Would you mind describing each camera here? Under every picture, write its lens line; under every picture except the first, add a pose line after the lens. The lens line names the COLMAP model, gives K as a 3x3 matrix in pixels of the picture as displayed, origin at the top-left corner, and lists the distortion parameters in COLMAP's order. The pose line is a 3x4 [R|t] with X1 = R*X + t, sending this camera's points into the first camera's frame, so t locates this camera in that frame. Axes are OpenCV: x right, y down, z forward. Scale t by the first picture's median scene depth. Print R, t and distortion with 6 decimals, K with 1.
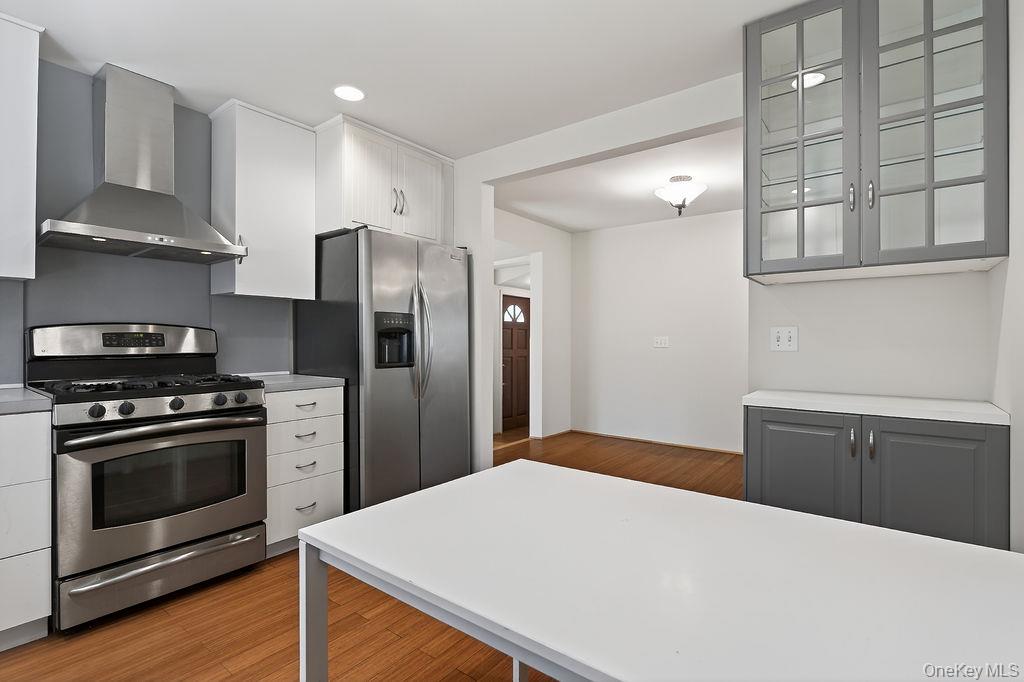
lens RADIAL K [[497.1, 0, 512.0], [0, 497.1, 341.0], [0, 0, 1]] dist [-0.000662, -0.000076]
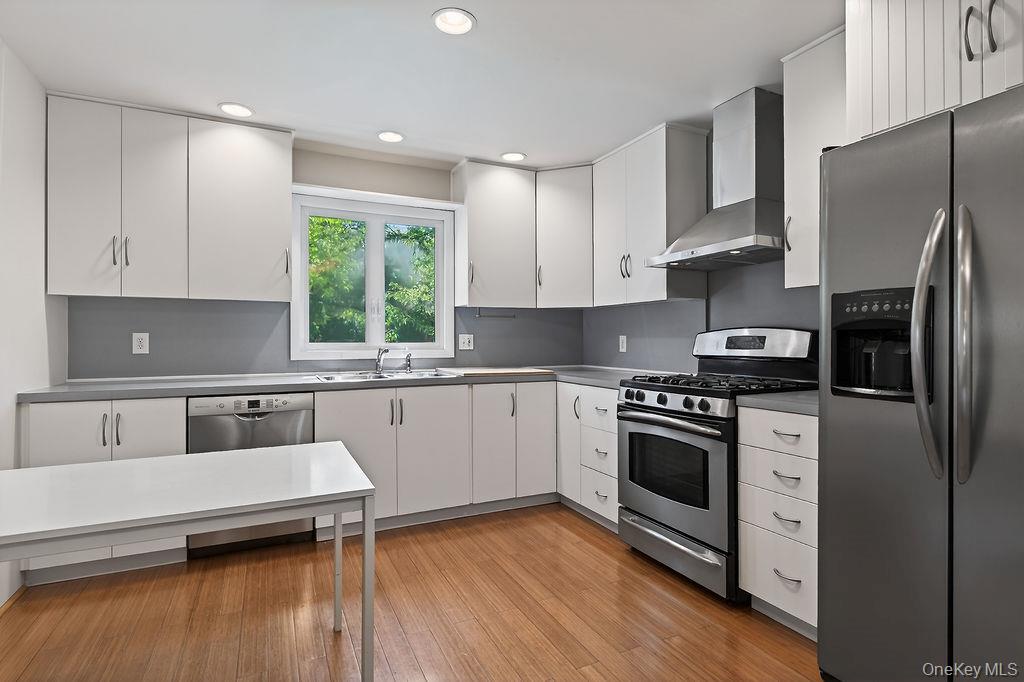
lens RADIAL K [[518.1, 0, 516.4], [0, 518.1, 337.6], [0, 0, 1]] dist [-0.000820, 0.000071]
pose [[-0.433925, -0.005827, -0.900930, 0.451534], [0.000994, 0.999975, -0.006946, -0.005756], [0.900948, -0.003909, -0.433909, 1.032920]]
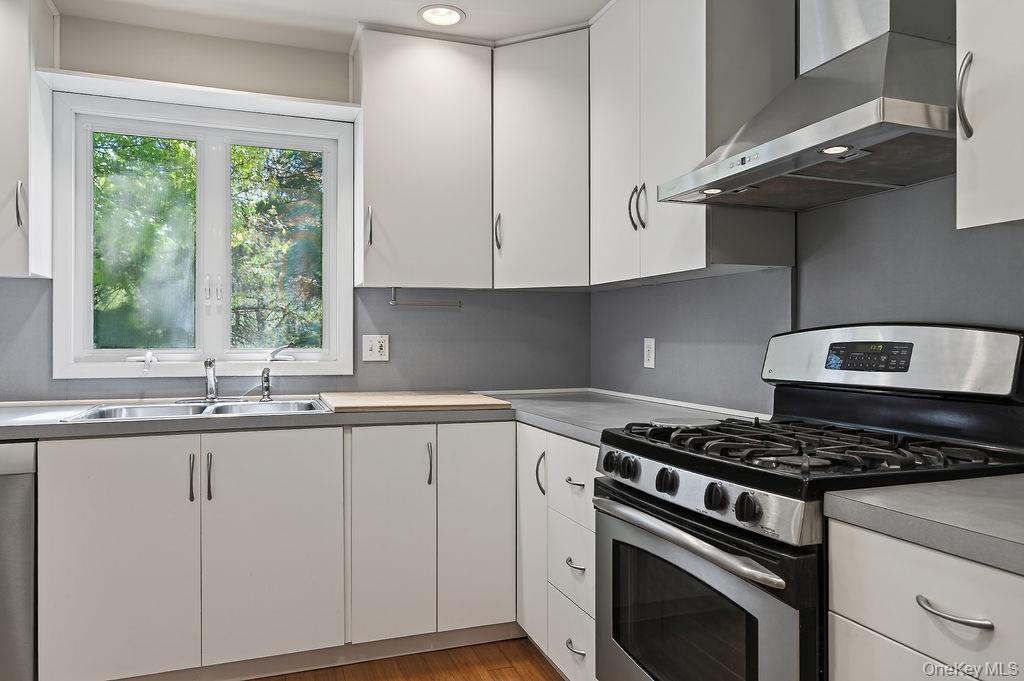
lens RADIAL K [[677.4, 0, 512.0], [0, 677.4, 340.5], [0, 0, 1]] dist [0.001874, -0.000060]
pose [[-0.534832, -0.002243, -0.844955, 0.011733], [-0.003569, 0.999994, -0.000396, -0.016336], [0.844951, 0.002804, -0.534836, 1.054273]]
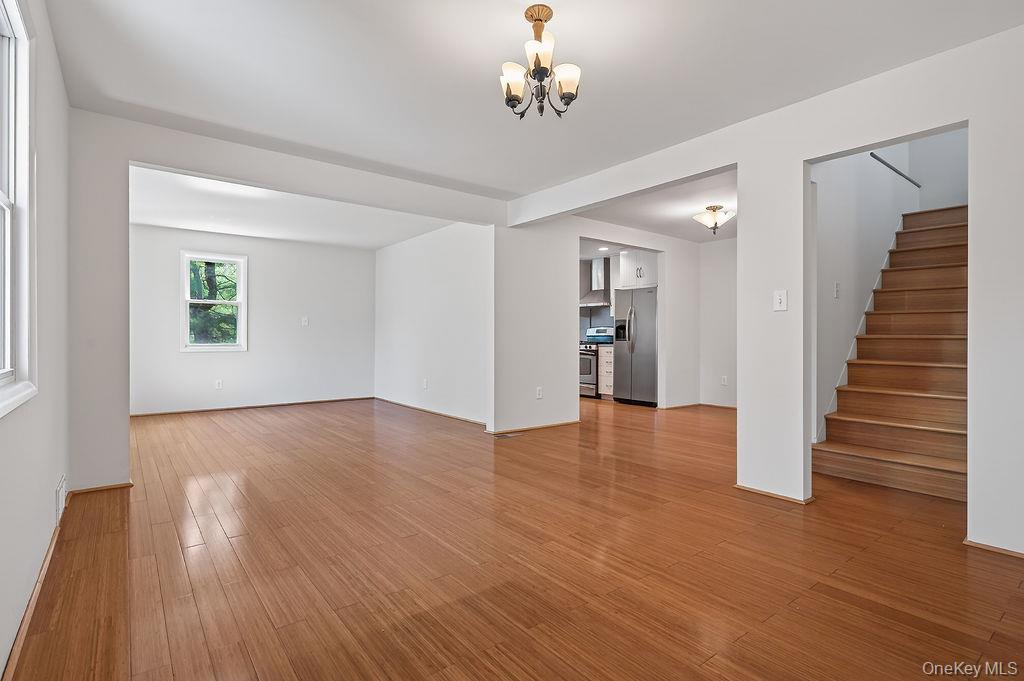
lens RADIAL K [[497.1, 0, 512.0], [0, 497.1, 340.5], [0, 0, 1]] dist [-0.000662, -0.000076]
pose [[-0.240118, 0.002797, -0.970740, 2.835132], [0.001352, 0.999996, 0.002547, 0.053285], [0.970743, -0.000701, -0.240121, 1.225512]]
